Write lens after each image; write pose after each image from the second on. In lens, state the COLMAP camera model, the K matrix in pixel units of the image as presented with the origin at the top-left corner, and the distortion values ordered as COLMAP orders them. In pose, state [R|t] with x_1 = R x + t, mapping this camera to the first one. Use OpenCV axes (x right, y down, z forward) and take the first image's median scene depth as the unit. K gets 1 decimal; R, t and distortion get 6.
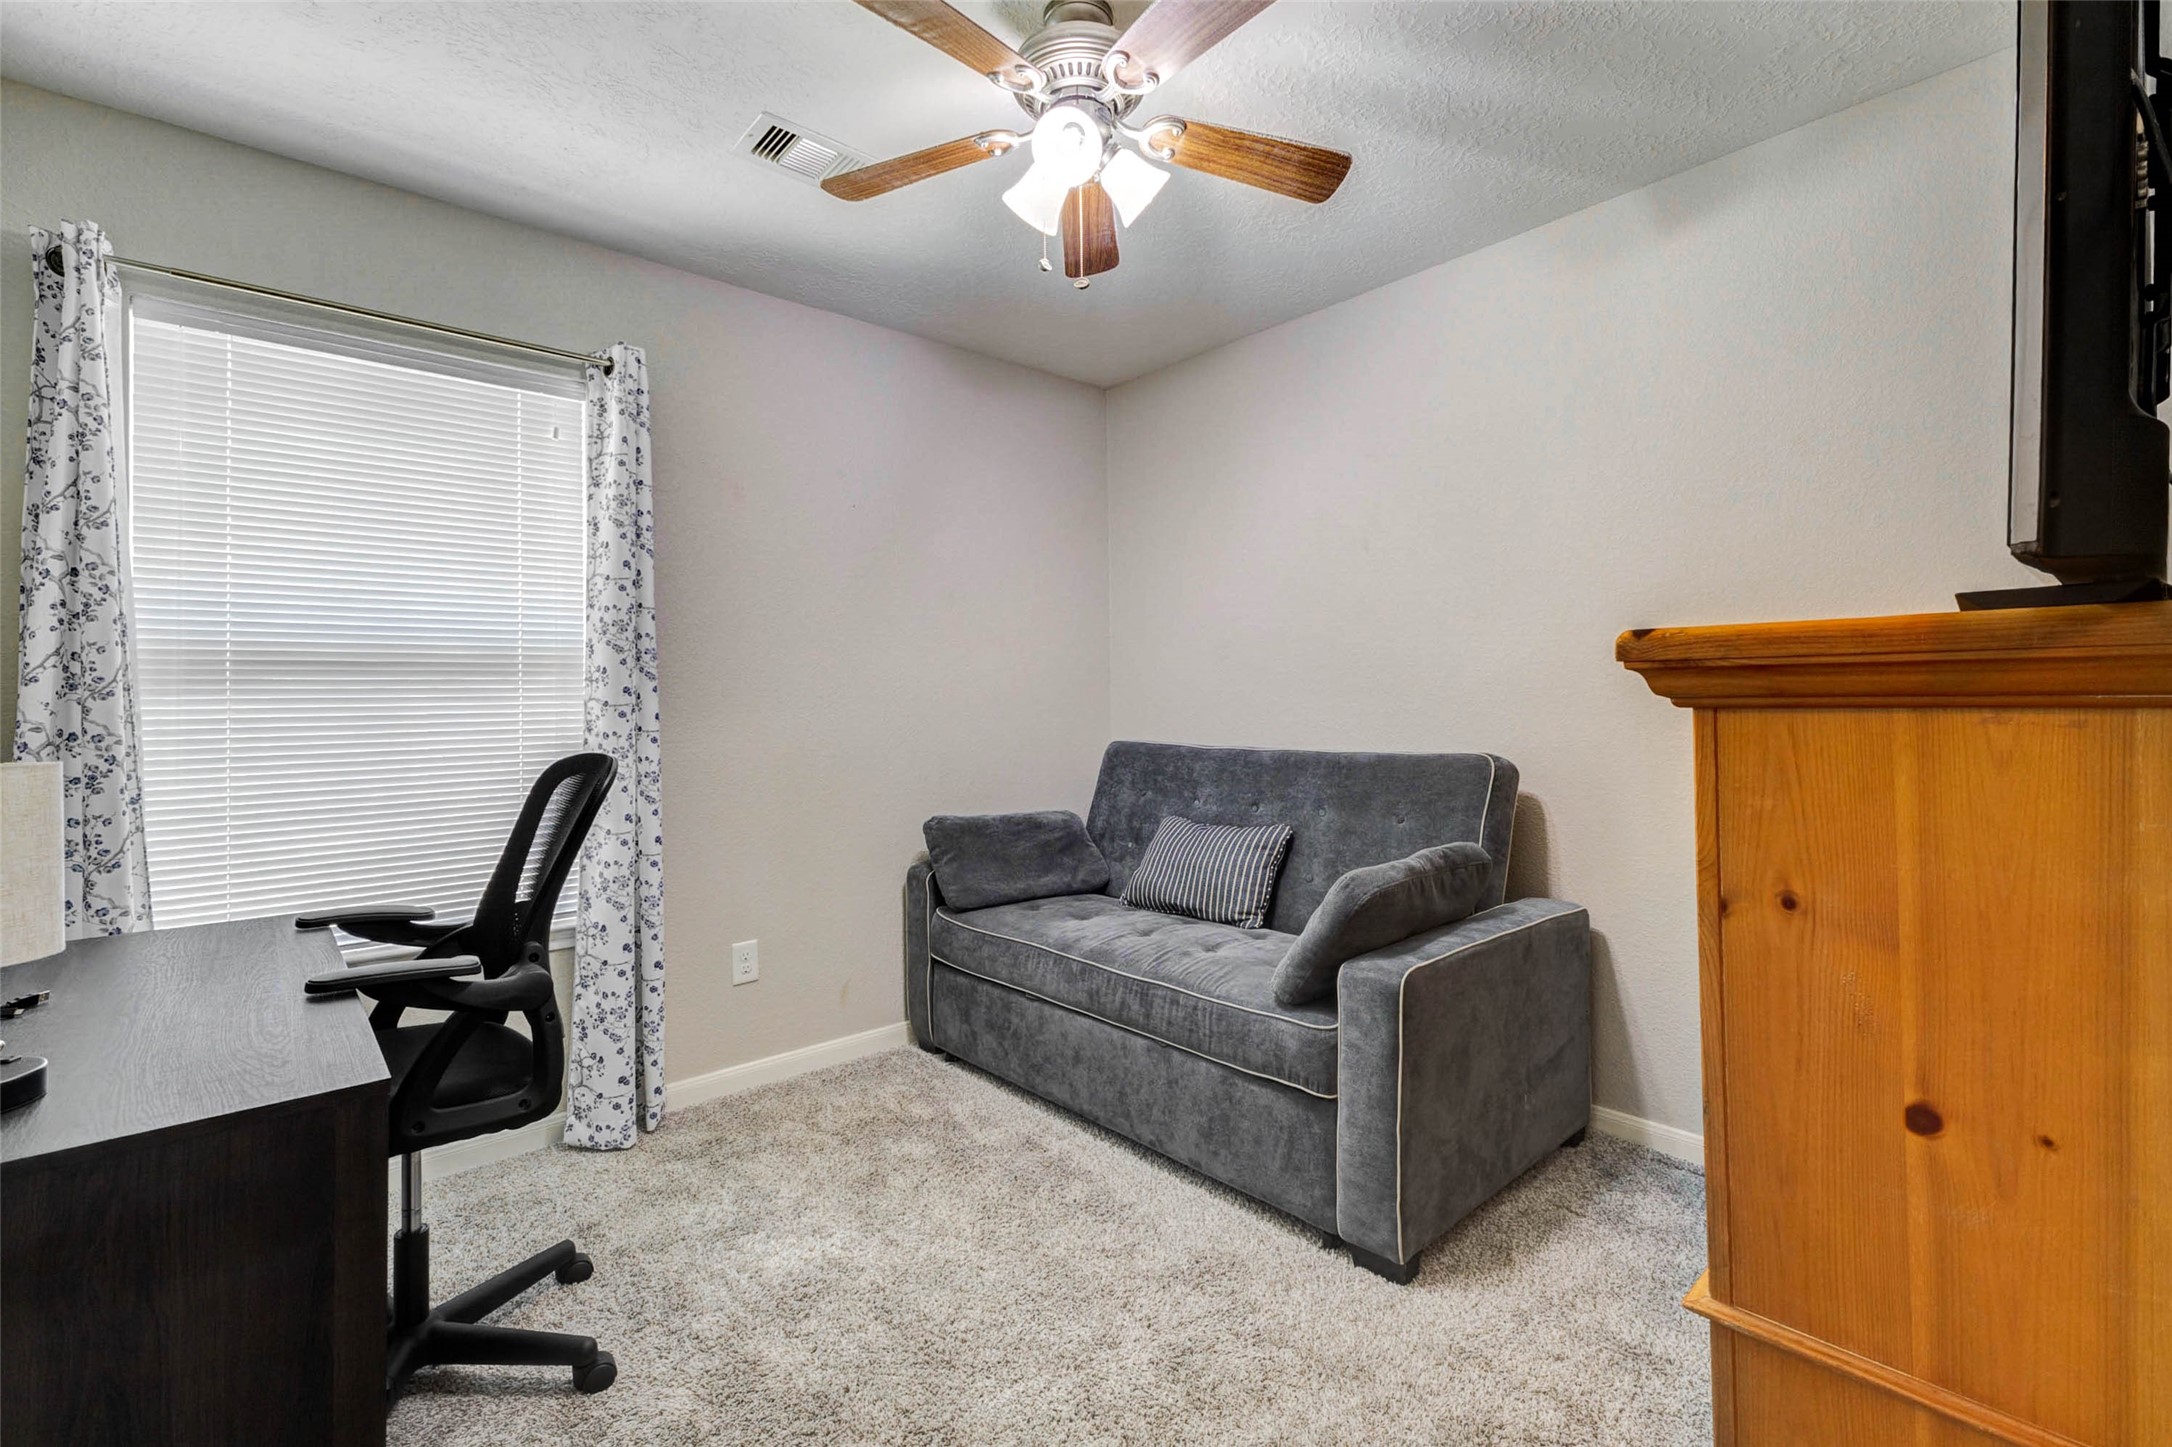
lens RADIAL K [[948.3, 0, 1090.4], [0, 948.3, 700.2], [0, 0, 1]] dist [0.014039, -0.004017]
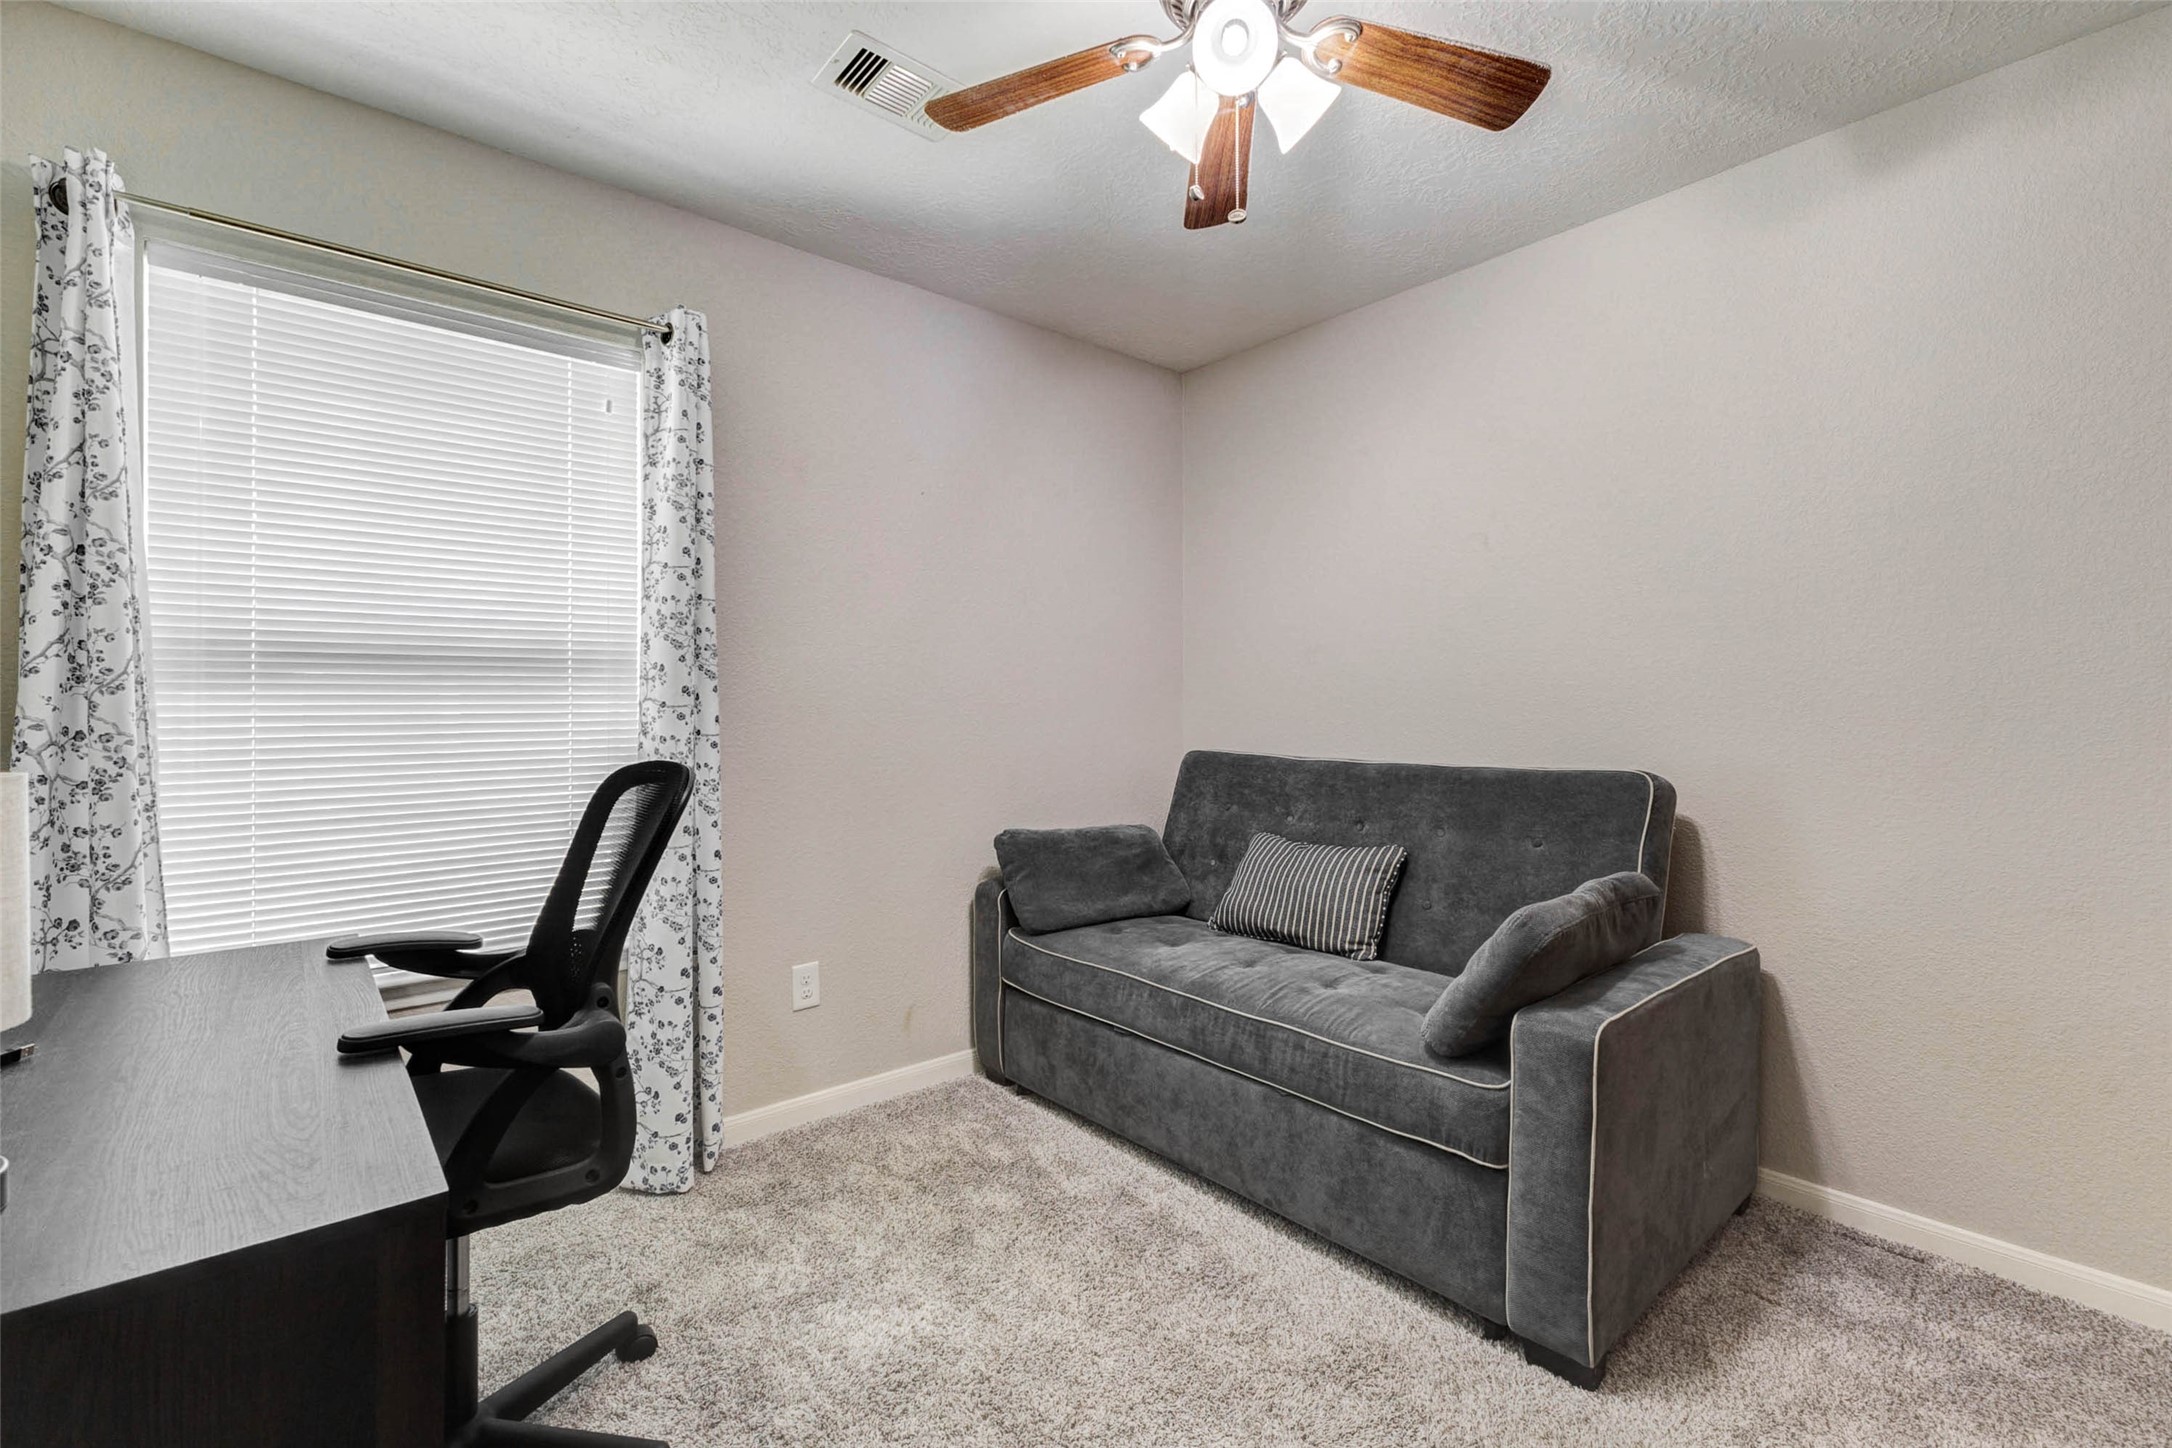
lens RADIAL K [[948.3, 0, 1092.5], [0, 948.3, 716.2], [0, 0, 1]] dist [0.014039, -0.004017]
pose [[0.999770, 0.010983, -0.018405, -0.101544], [-0.010773, 0.999876, 0.011482, -0.000110], [0.018528, -0.011281, 0.999765, 0.122359]]
